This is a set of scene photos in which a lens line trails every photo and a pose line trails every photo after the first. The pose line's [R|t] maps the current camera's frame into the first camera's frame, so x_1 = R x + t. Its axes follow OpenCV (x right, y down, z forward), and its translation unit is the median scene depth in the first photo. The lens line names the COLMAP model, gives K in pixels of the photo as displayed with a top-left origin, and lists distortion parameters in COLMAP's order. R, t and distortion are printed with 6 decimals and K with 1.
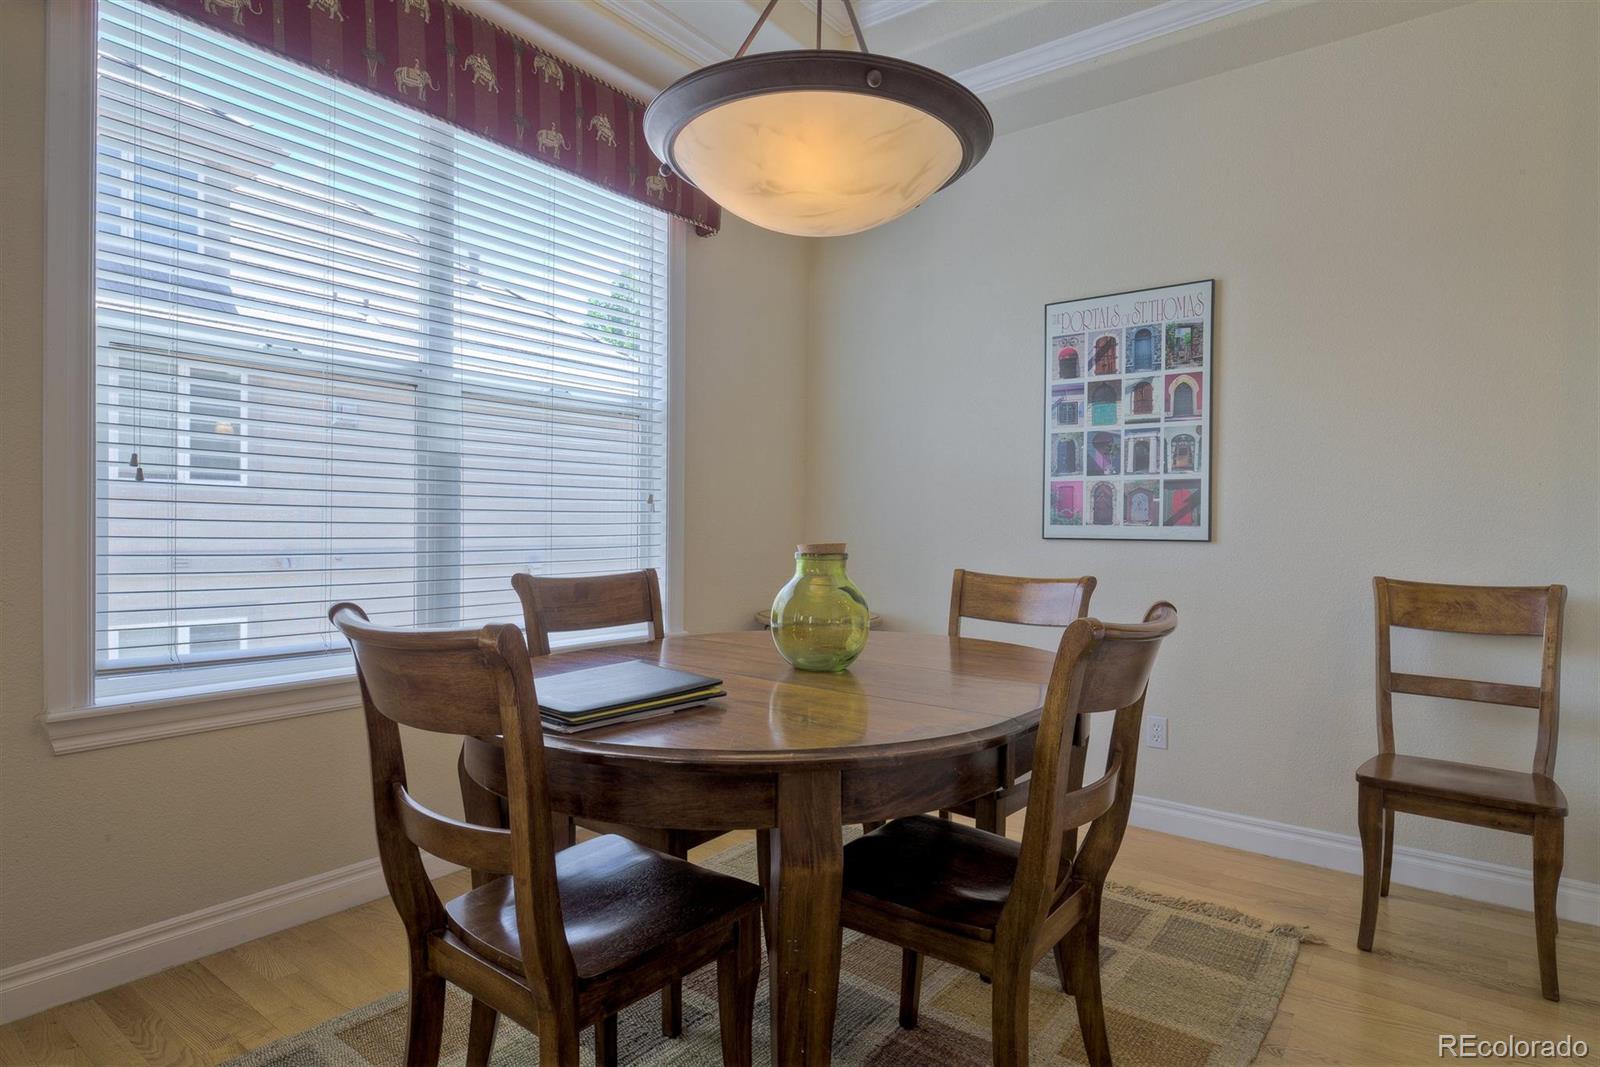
lens RADIAL K [[861.6, 0, 801.0], [0, 861.6, 536.2], [0, 0, 1]] dist [0.005680, -0.000305]
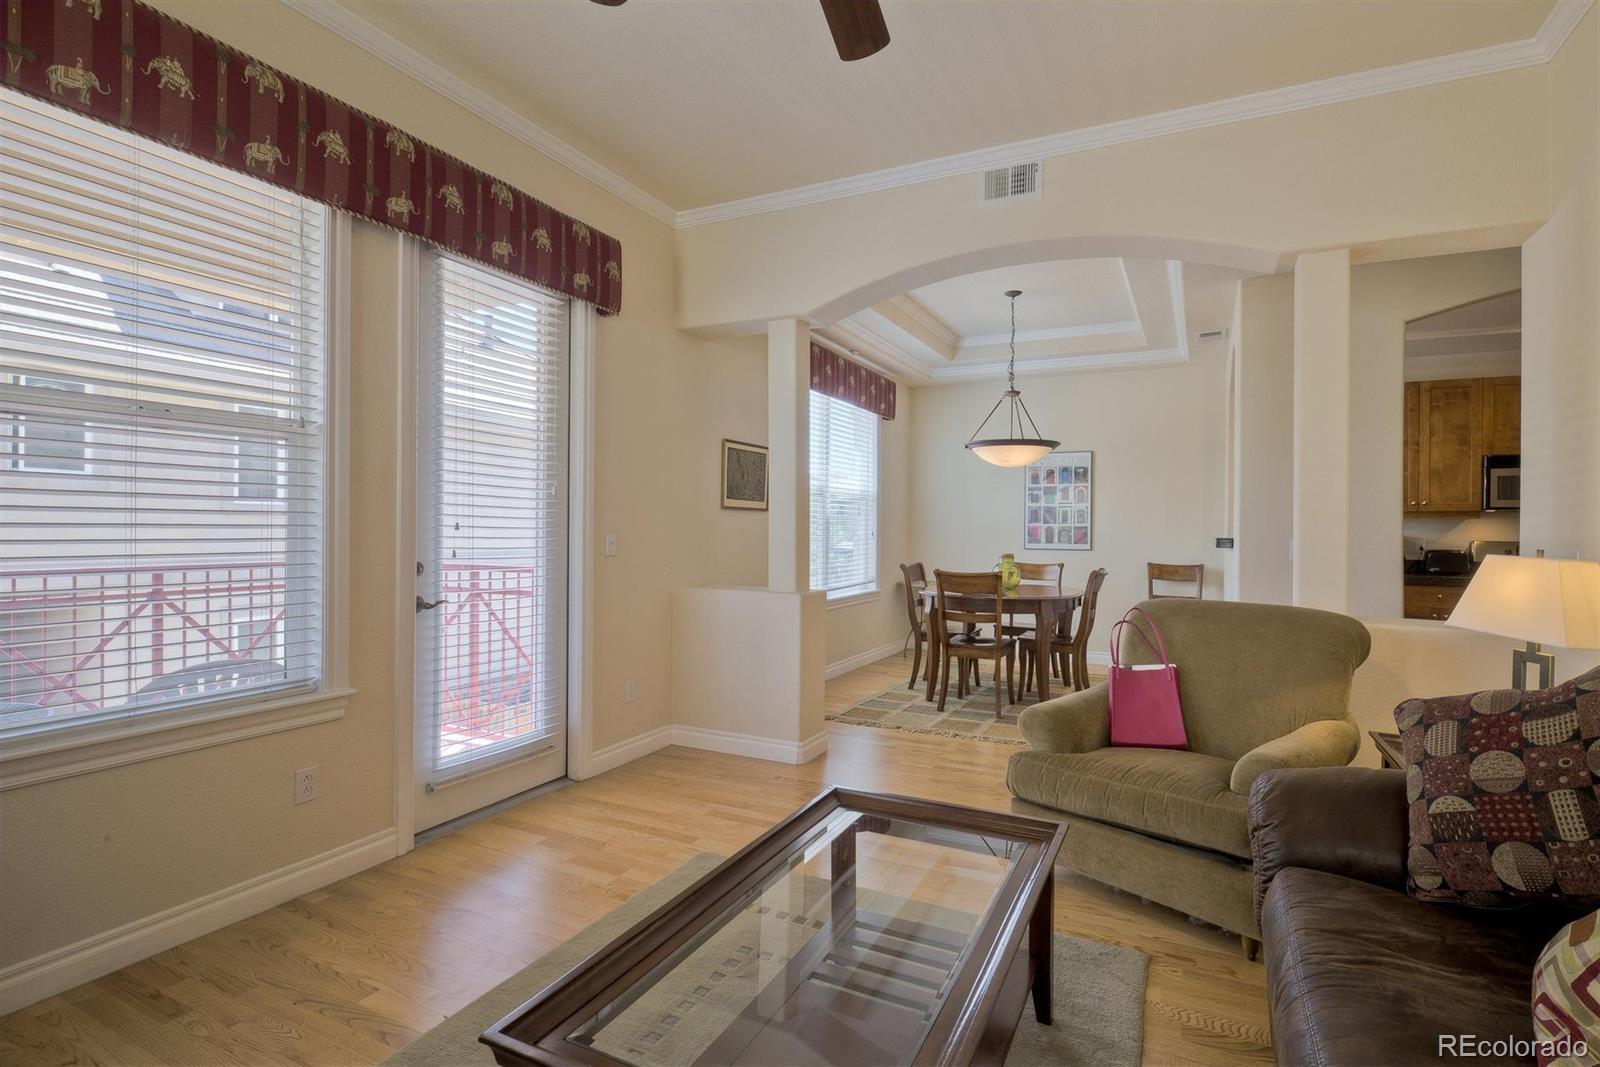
lens RADIAL K [[786.2, 0, 798.9], [0, 786.2, 528.2], [0, 0, 1]] dist [0.002375, -0.005090]
pose [[0.984088, -0.001346, 0.177676, -0.808151], [0.003111, 0.999949, -0.009655, -0.039225], [-0.177654, 0.010054, 0.984042, -1.173313]]
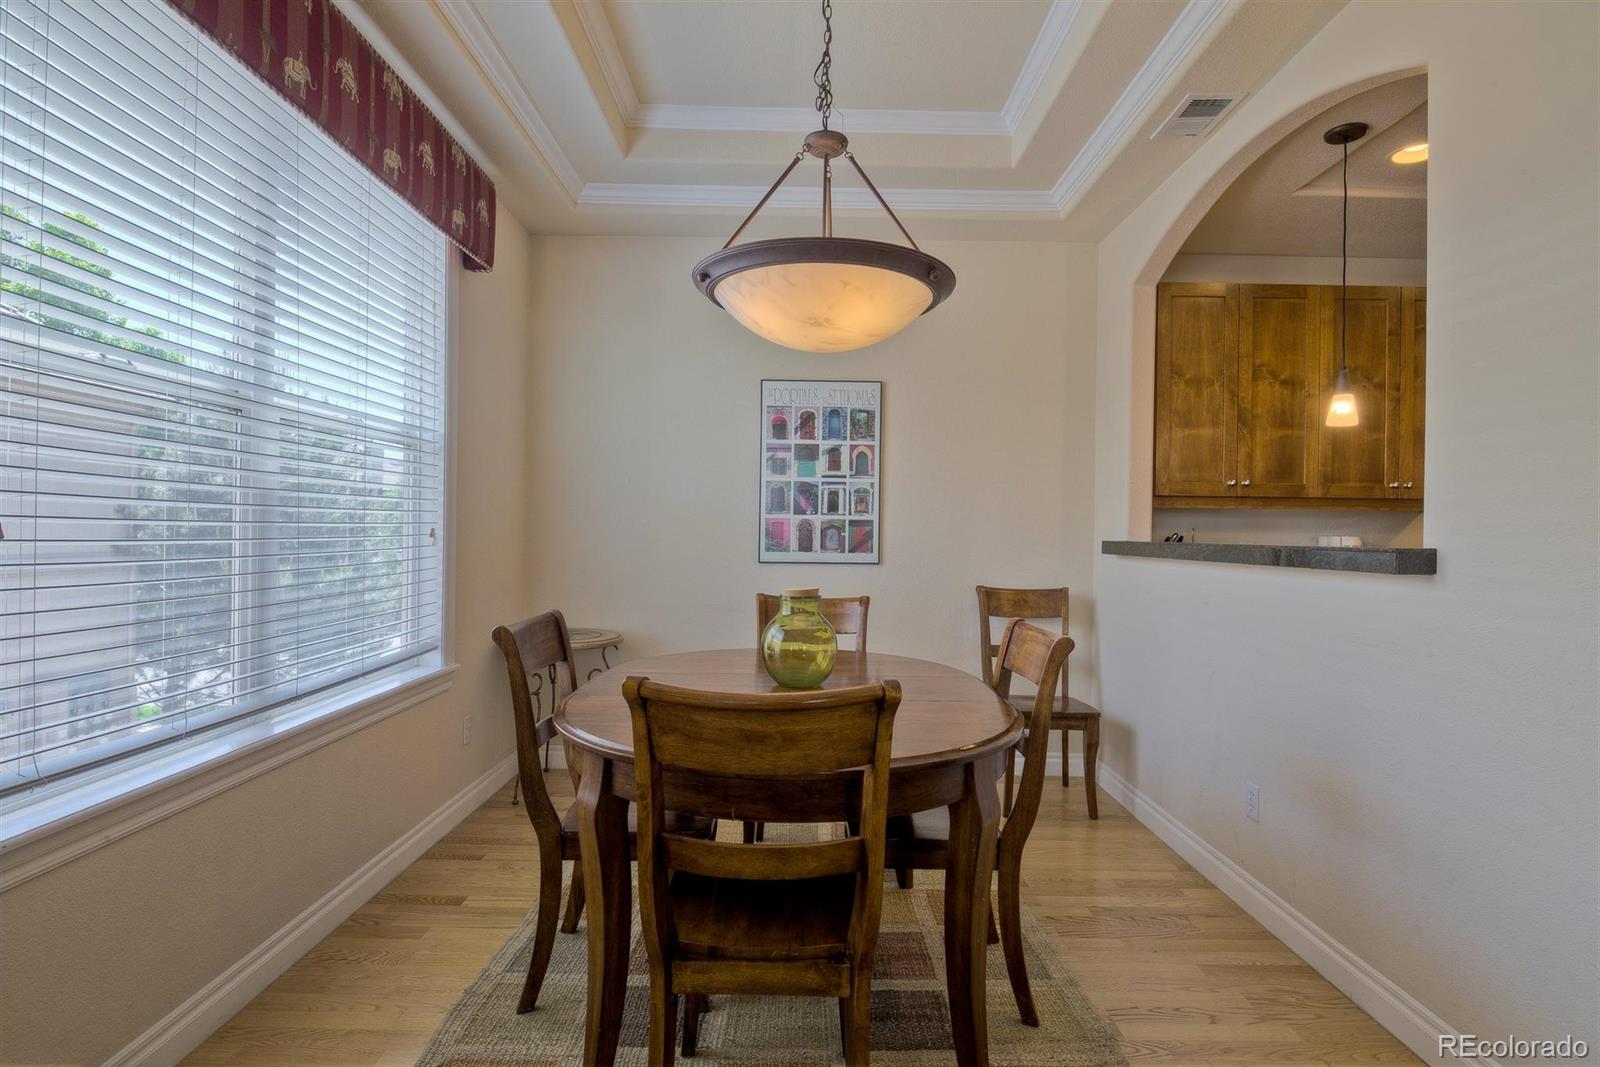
lens RADIAL K [[786.2, 0, 803.2], [0, 786.2, 534.3], [0, 0, 1]] dist [0.002375, -0.005090]
pose [[0.796341, -0.002525, 0.604843, -0.403038], [0.003265, 0.999995, -0.000124, -0.041858], [-0.604839, 0.002074, 0.796345, 0.035565]]
